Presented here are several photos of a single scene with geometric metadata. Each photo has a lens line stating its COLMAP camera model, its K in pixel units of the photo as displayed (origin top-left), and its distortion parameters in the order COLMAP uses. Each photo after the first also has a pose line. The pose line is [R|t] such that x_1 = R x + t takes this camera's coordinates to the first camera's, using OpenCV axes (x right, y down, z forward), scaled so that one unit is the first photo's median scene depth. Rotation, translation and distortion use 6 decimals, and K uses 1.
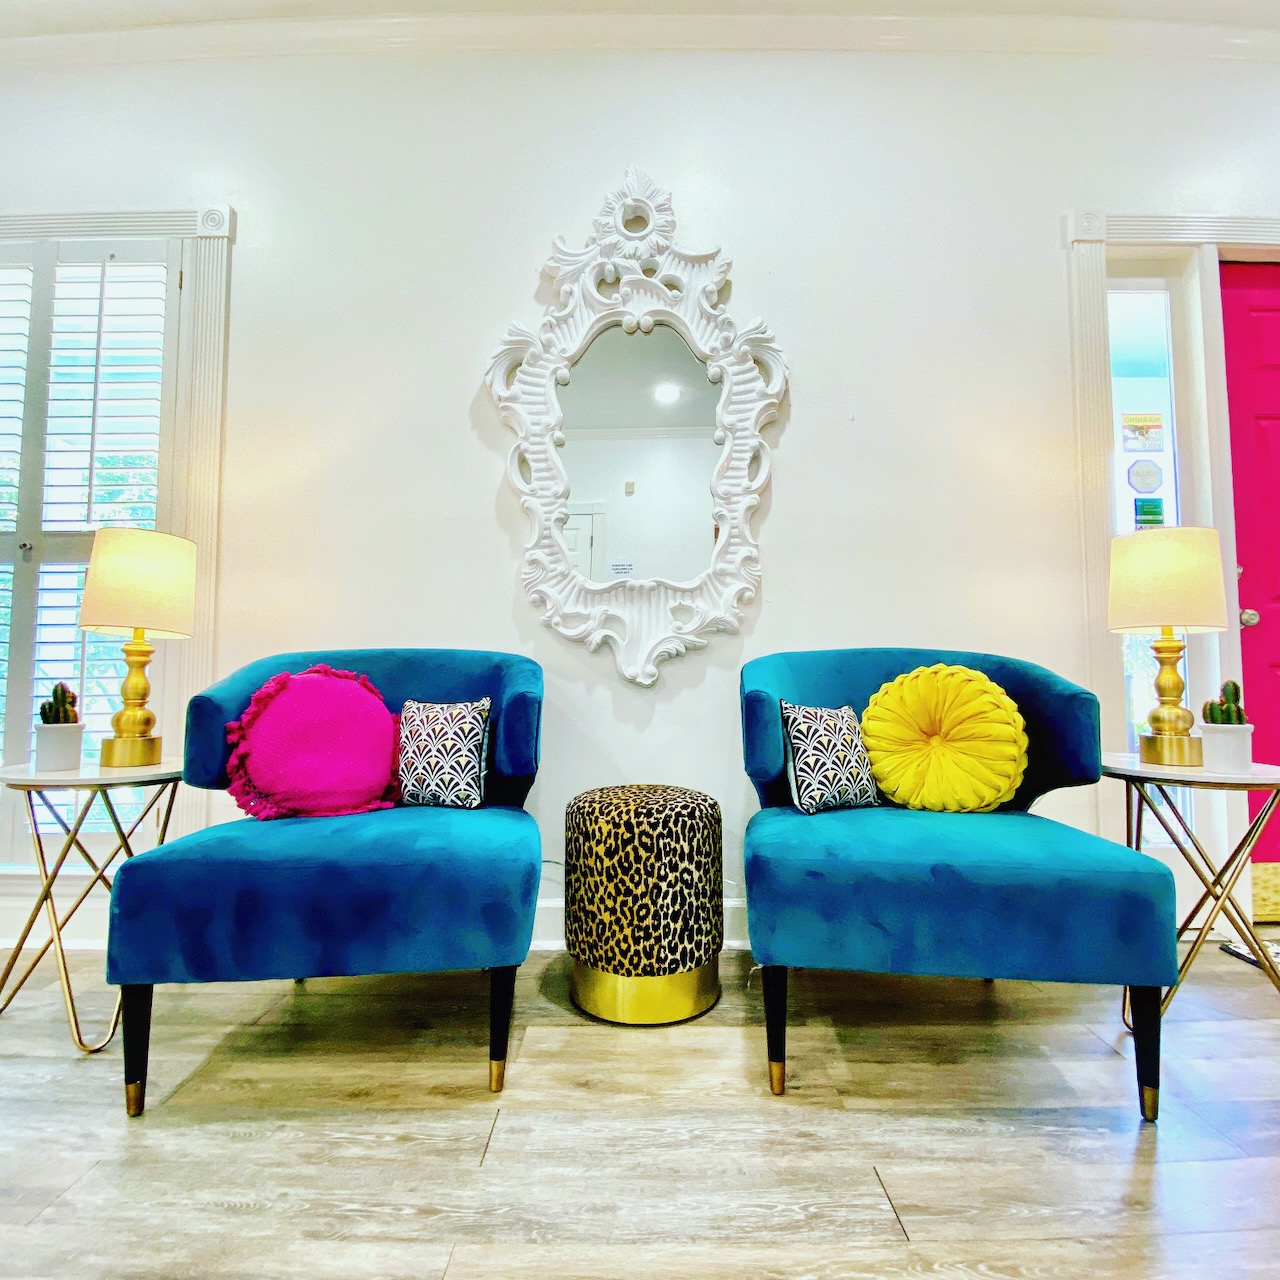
lens RADIAL K [[694.6, 0, 640.0], [0, 694.6, 640.0], [0, 0, 1]] dist [0.064626, -0.047094]
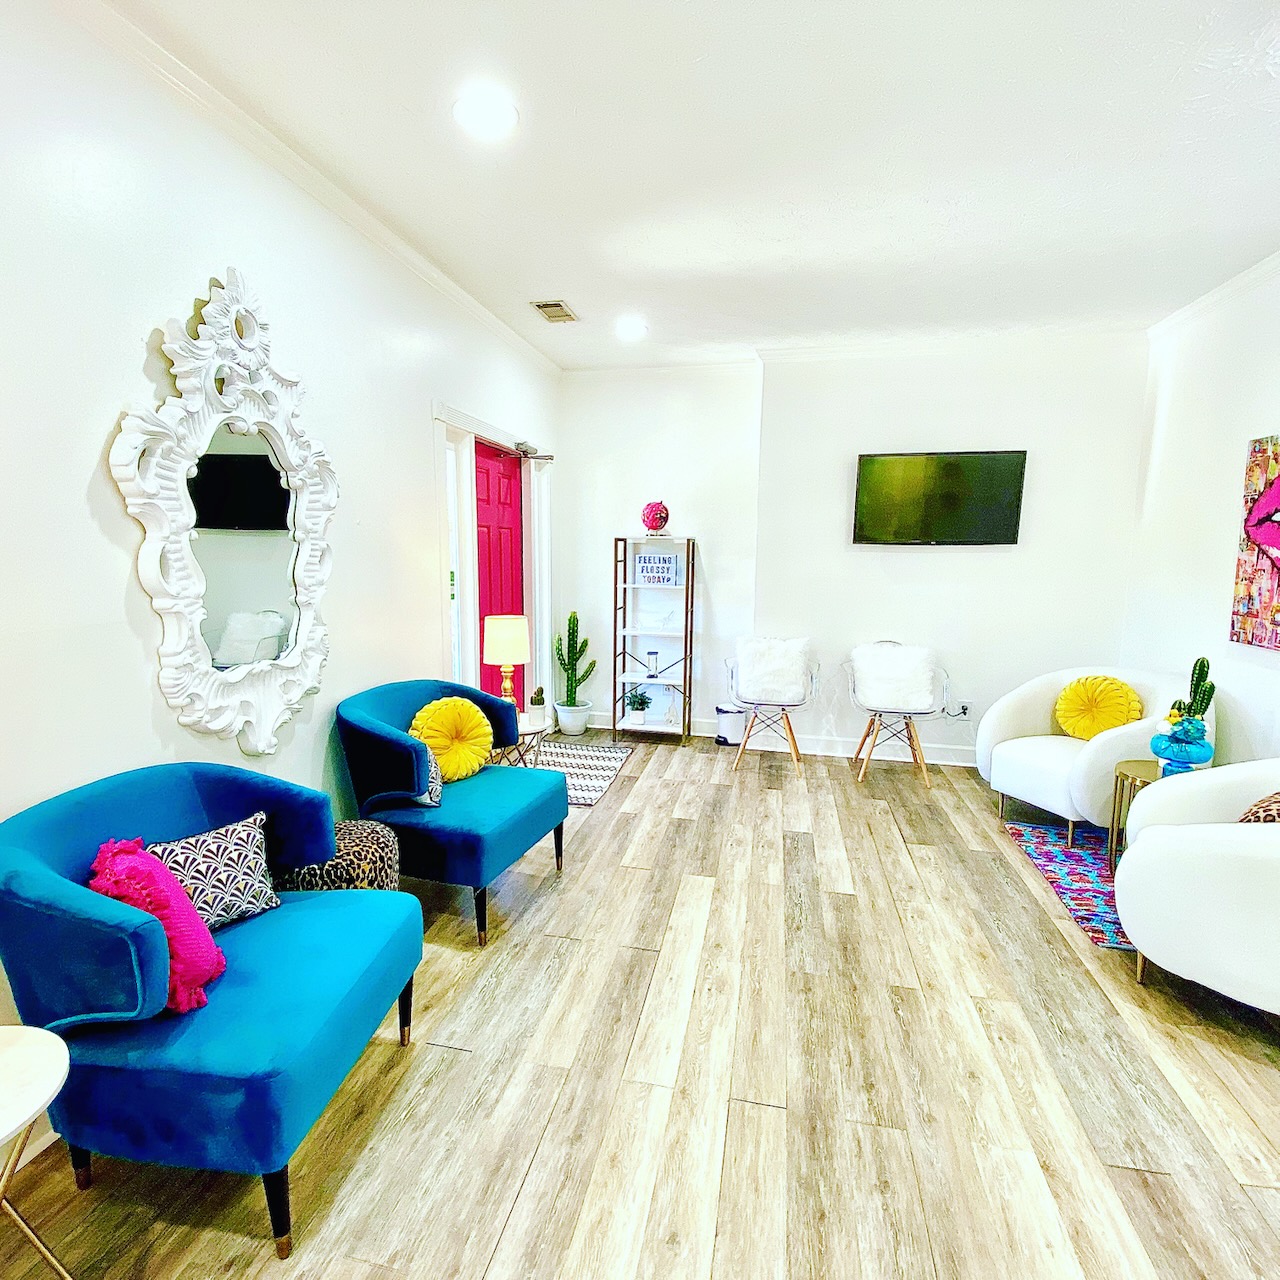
lens RADIAL K [[695.9, 0, 638.5], [0, 695.9, 633.0], [0, 0, 1]] dist [0.012822, -0.016797]
pose [[0.197920, -0.117957, 0.973095, -1.137240], [-0.066277, 0.988851, 0.133347, -0.384340], [-0.977975, -0.090885, 0.187895, 0.217802]]
